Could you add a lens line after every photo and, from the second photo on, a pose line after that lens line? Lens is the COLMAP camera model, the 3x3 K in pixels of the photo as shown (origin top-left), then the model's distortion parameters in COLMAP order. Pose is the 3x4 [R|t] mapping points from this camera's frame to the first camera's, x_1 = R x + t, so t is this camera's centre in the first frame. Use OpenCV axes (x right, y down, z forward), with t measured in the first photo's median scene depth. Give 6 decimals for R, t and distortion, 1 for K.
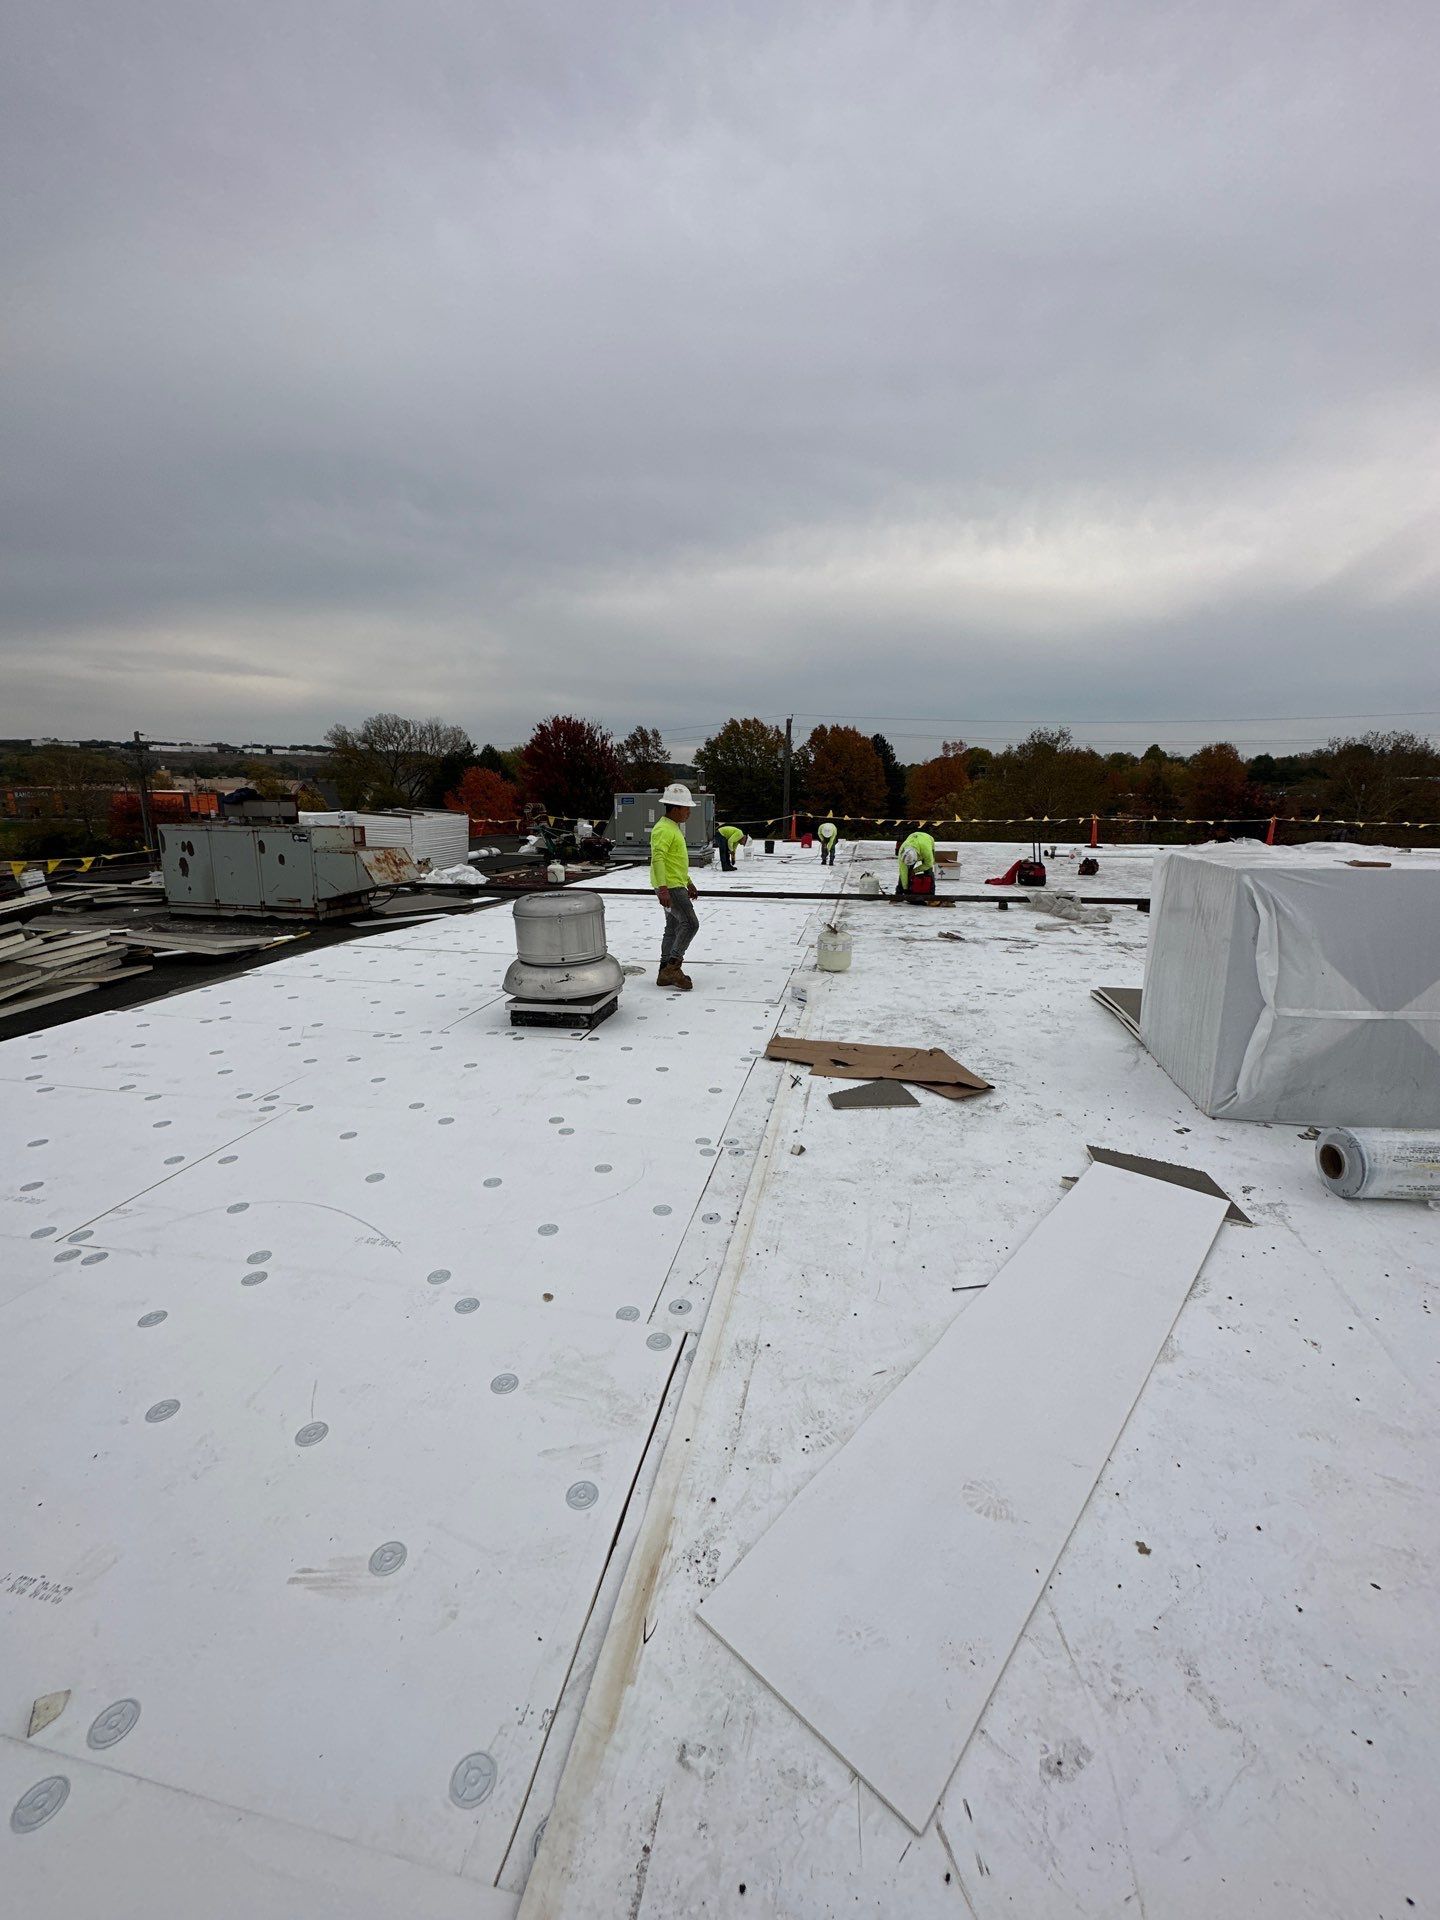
lens RADIAL K [[763.0, 0, 722.0], [0, 763.0, 957.7], [0, 0, 1]] dist [-0.001278, -0.001047]
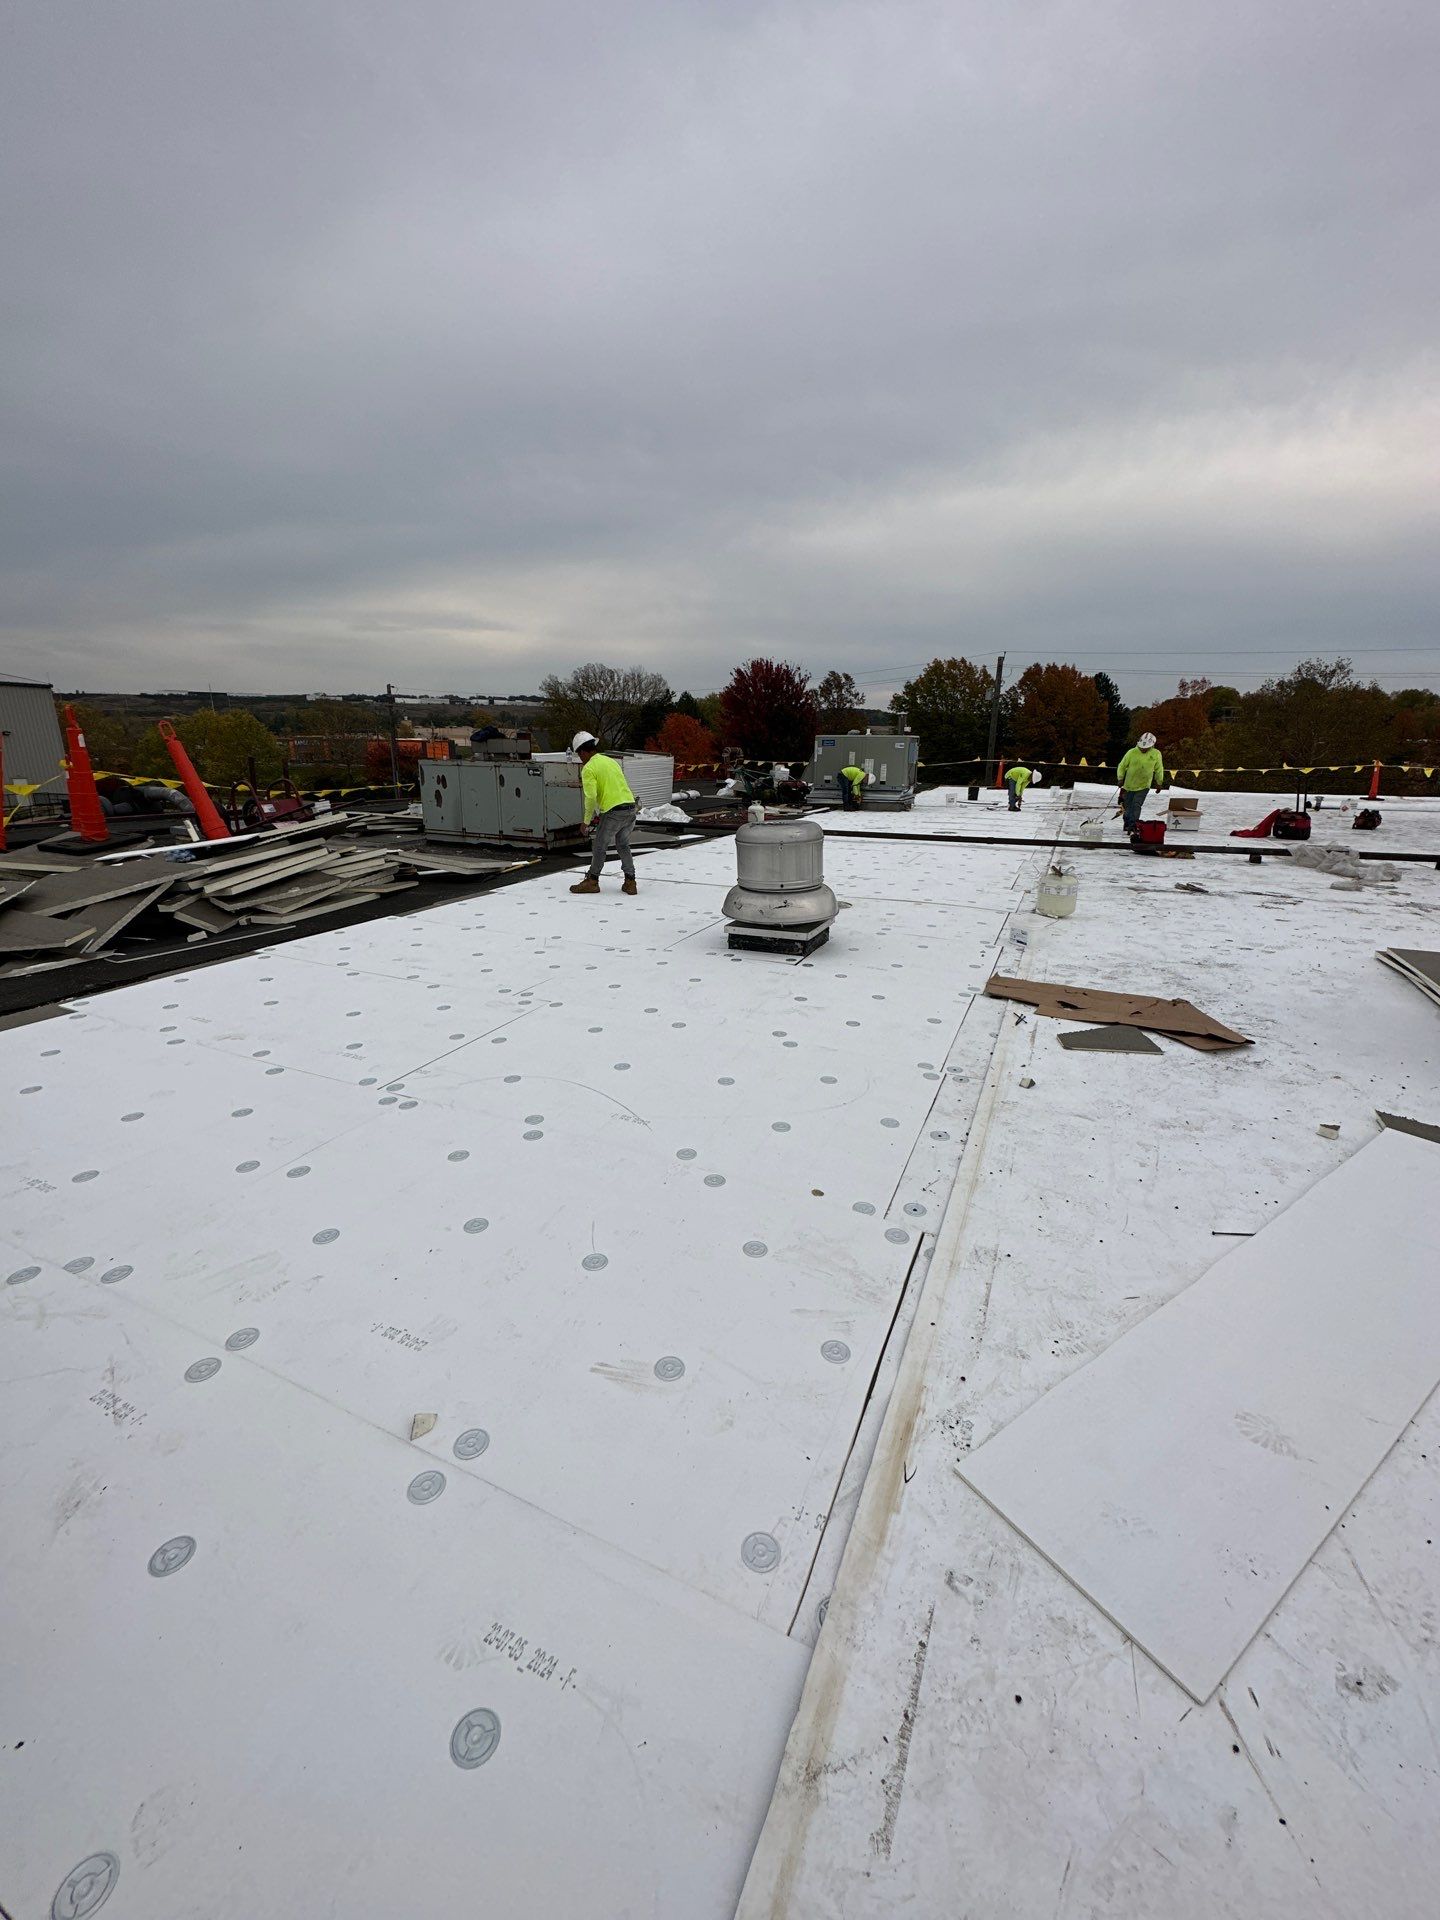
lens RADIAL K [[763.0, 0, 722.0], [0, 763.0, 957.7], [0, 0, 1]] dist [-0.001278, -0.001047]
pose [[0.970924, 0.063299, -0.230868, -0.044251], [-0.048173, 0.996342, 0.070583, 0.029581], [0.234491, -0.057409, 0.970422, -0.016999]]
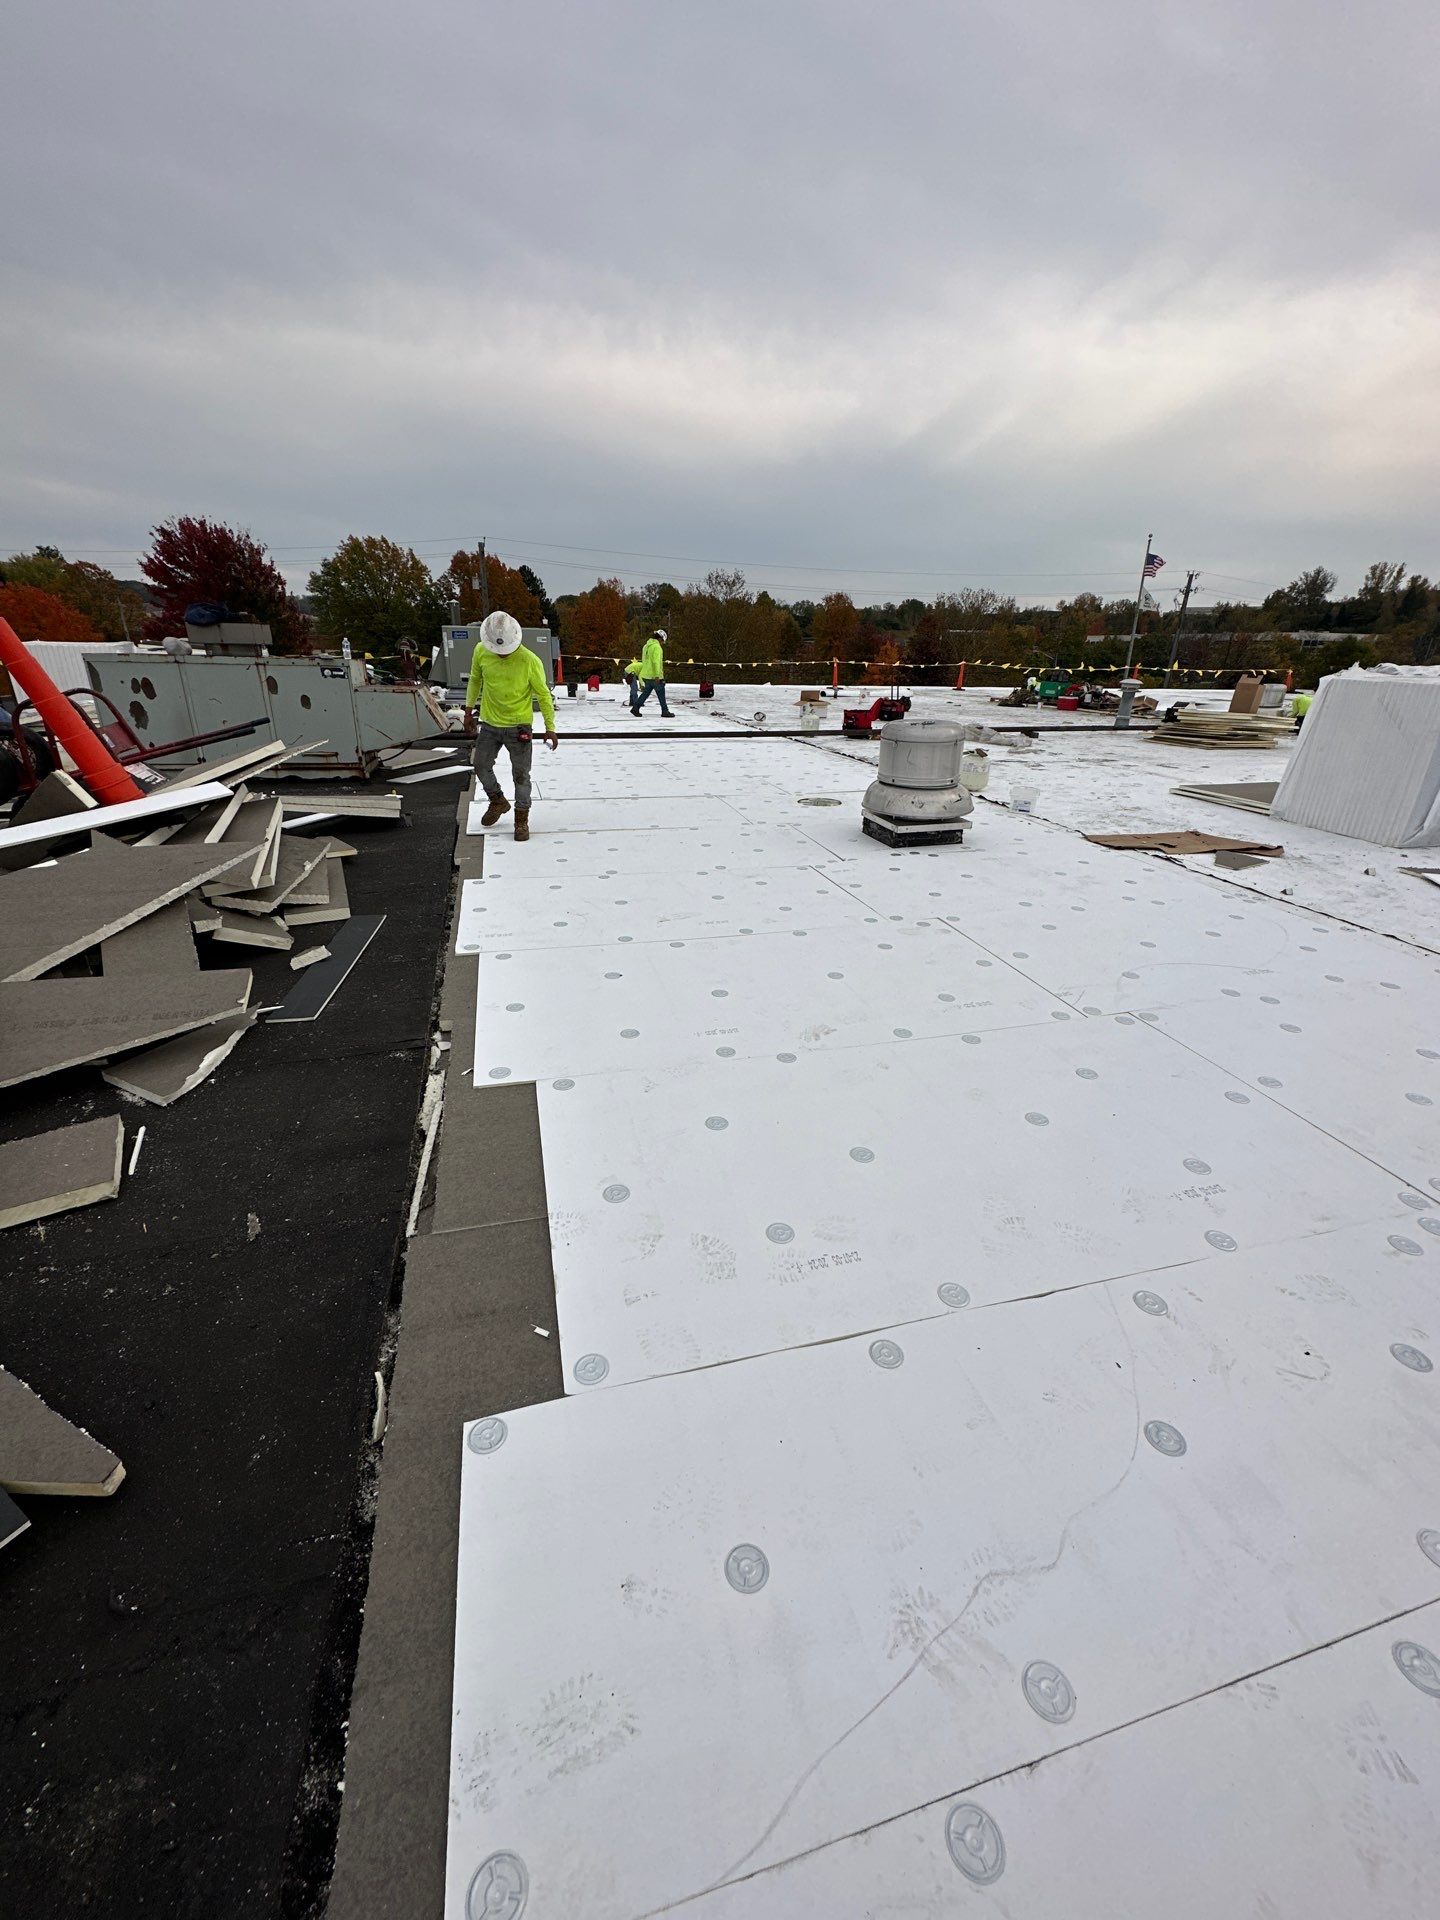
lens RADIAL K [[758.2, 0, 719.1], [0, 758.2, 965.0], [0, 0, 1]] dist [-0.001034, -0.000294]
pose [[0.897739, -0.157081, 0.411571, -1.011492], [0.072685, 0.974279, 0.213301, 0.002573], [-0.434490, -0.161574, 0.886066, 0.123783]]
